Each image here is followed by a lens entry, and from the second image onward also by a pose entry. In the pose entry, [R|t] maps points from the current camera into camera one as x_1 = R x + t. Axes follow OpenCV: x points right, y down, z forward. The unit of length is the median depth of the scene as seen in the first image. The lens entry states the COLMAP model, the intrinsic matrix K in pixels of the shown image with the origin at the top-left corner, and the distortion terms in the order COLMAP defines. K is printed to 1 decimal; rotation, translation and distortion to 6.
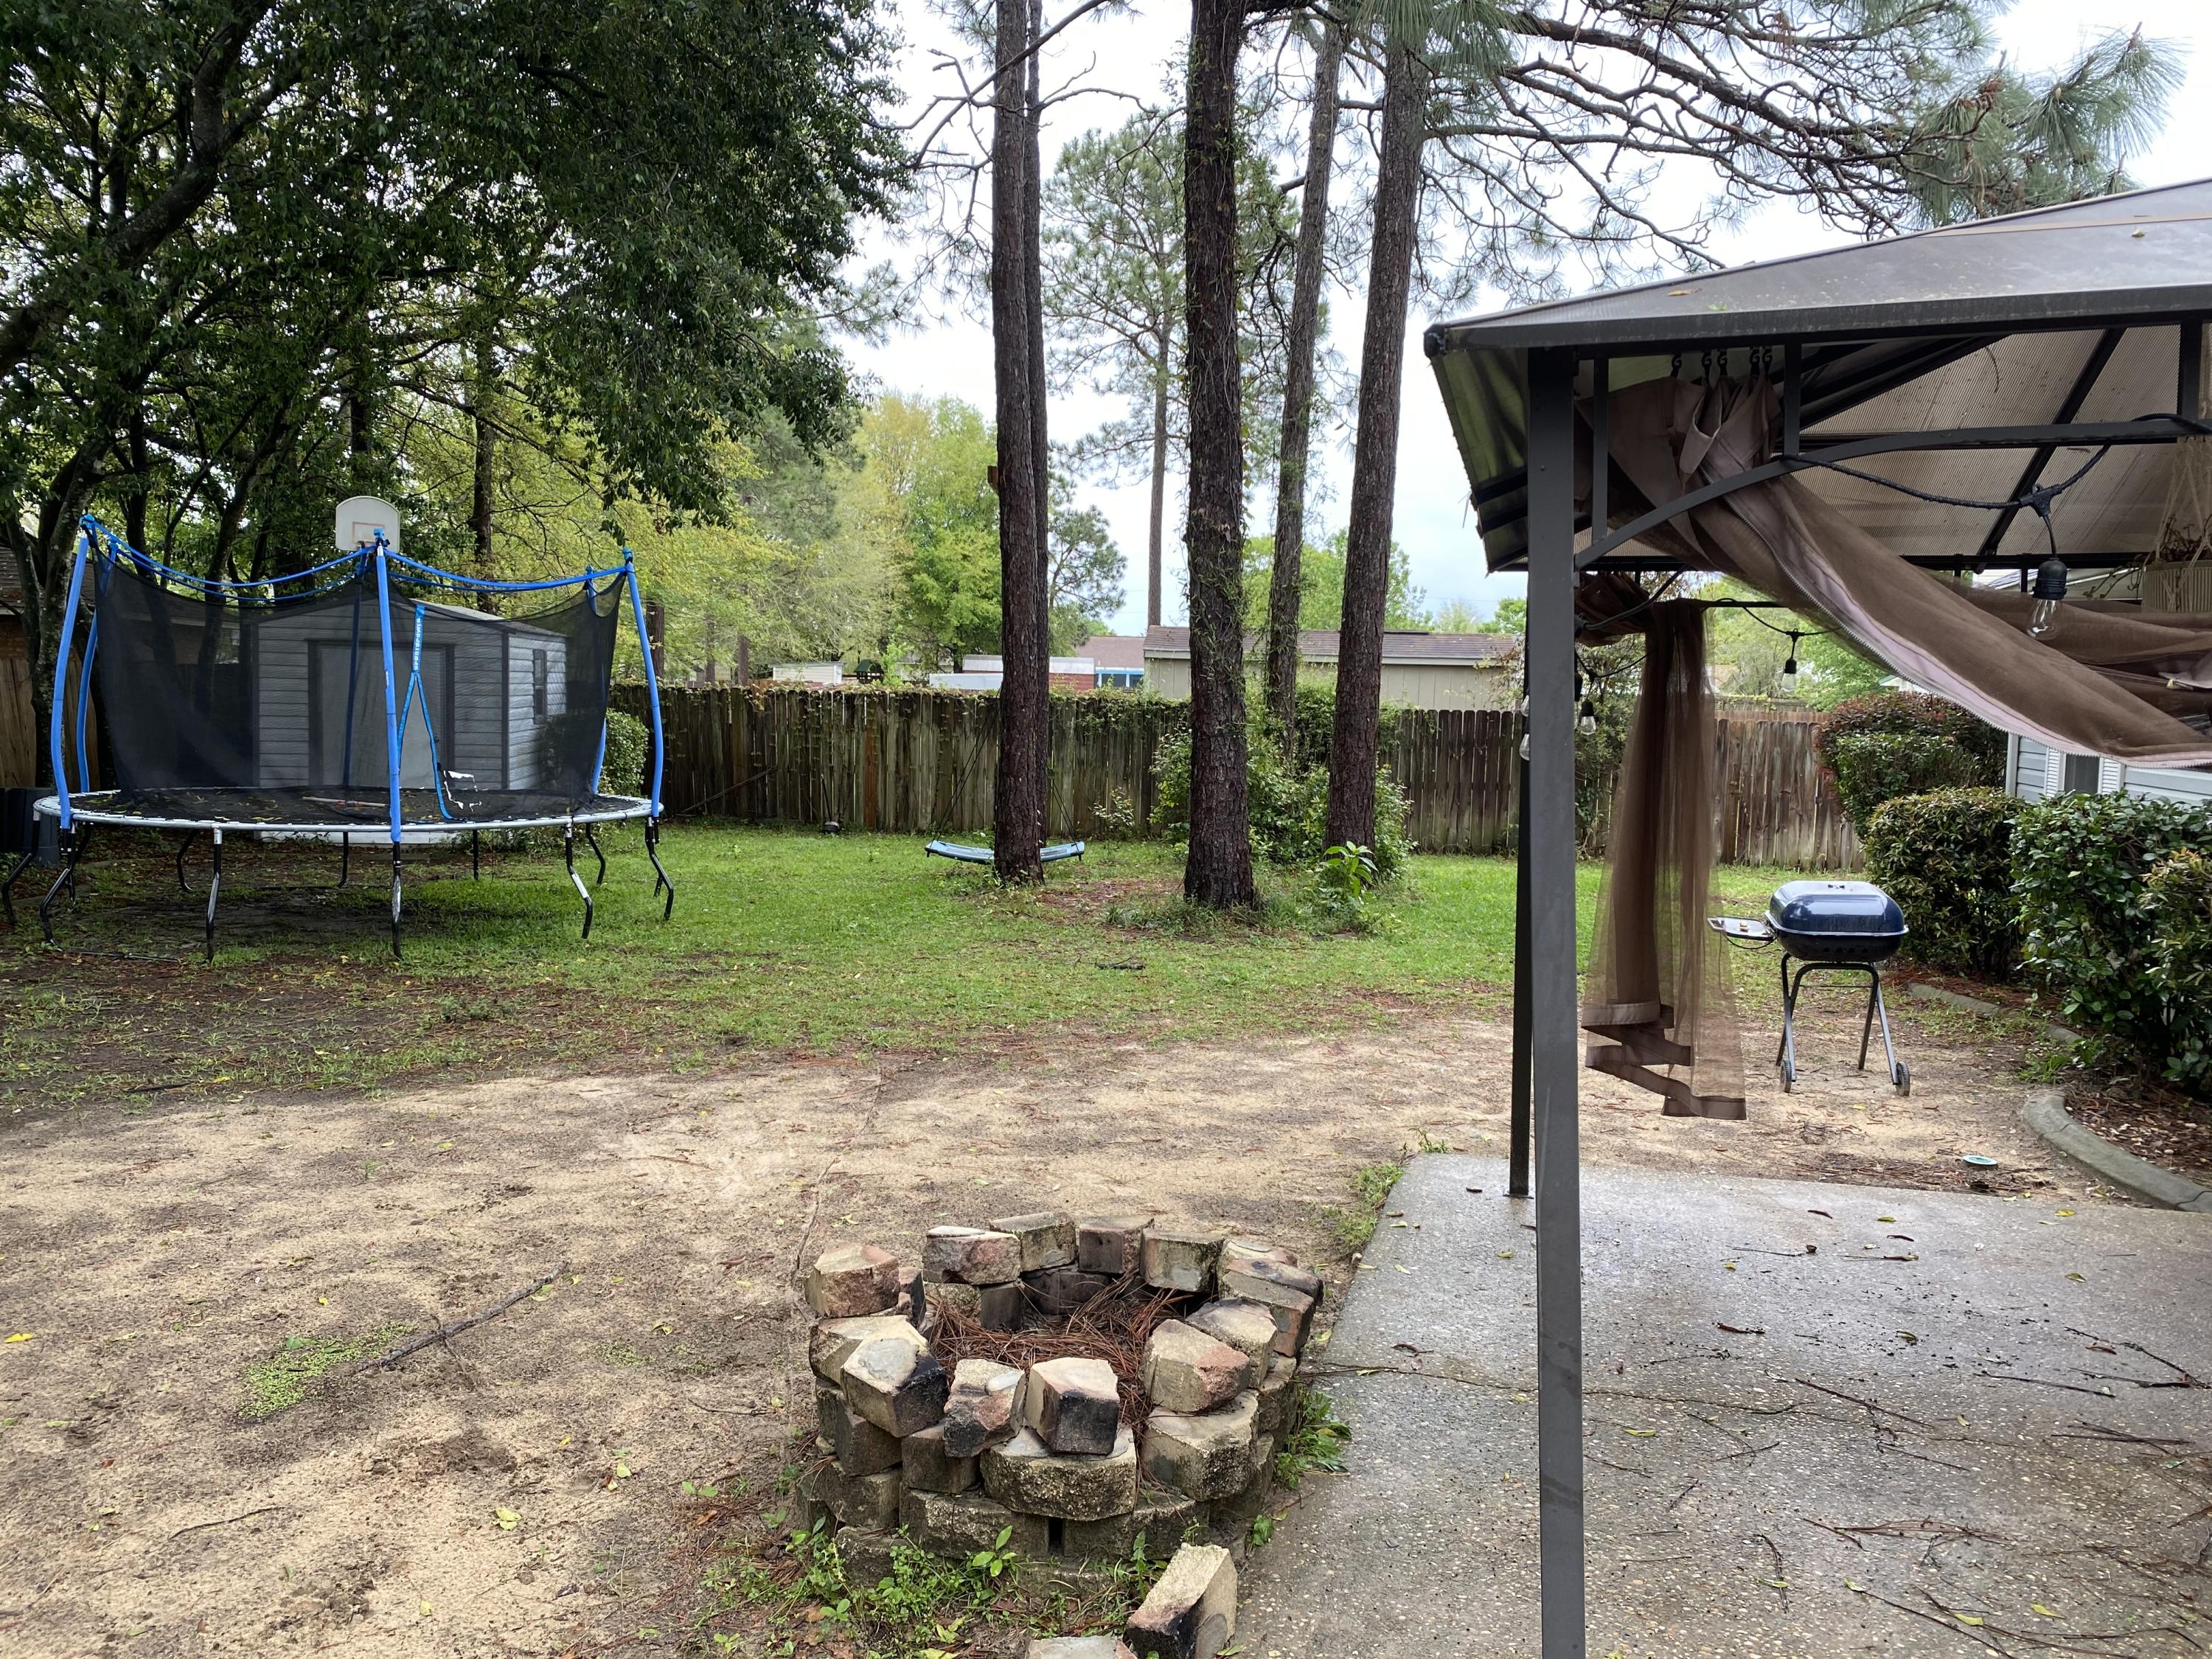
lens RADIAL K [[1707.3, 0, 1105.9], [0, 1707.3, 828.1], [0, 0, 1]] dist [0.046041, -0.050356]
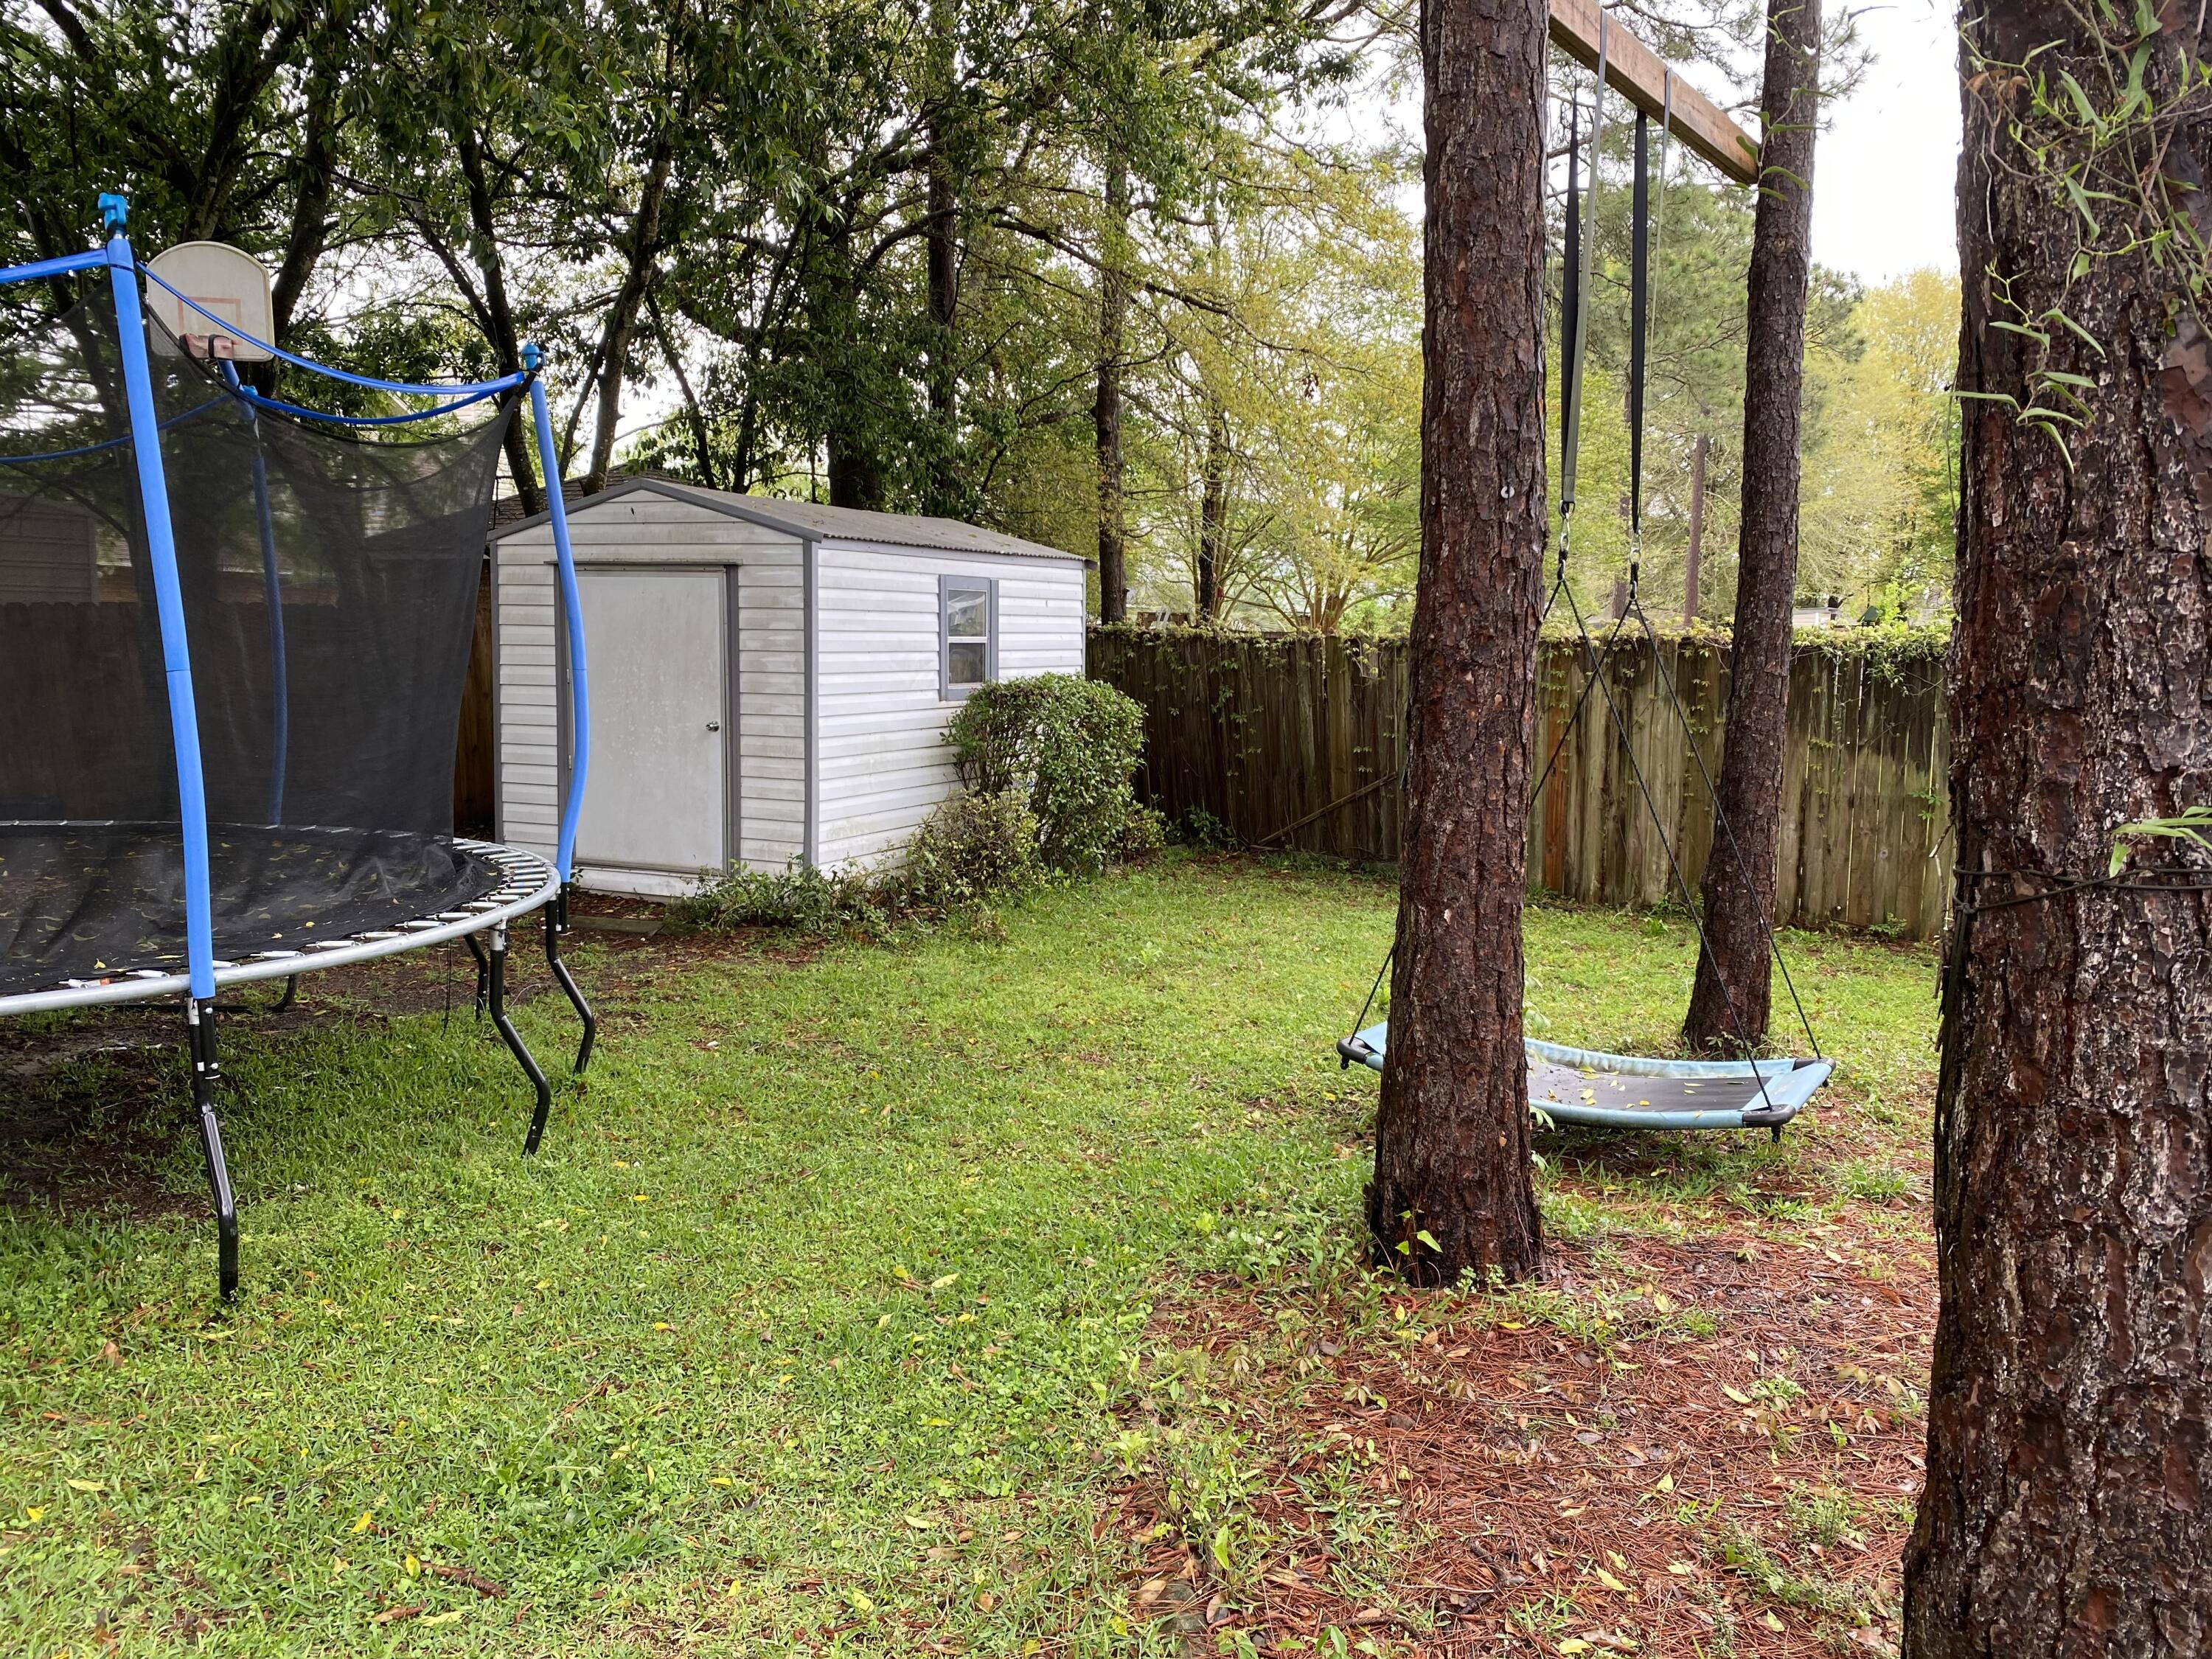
lens RADIAL K [[1707.3, 0, 1105.2], [0, 1707.3, 827.2], [0, 0, 1]] dist [0.046041, -0.050356]
pose [[0.834058, 0.045832, -0.549769, 0.038613], [-0.032674, 0.998898, 0.033704, -0.034210], [0.550708, -0.010148, 0.834636, 0.478255]]
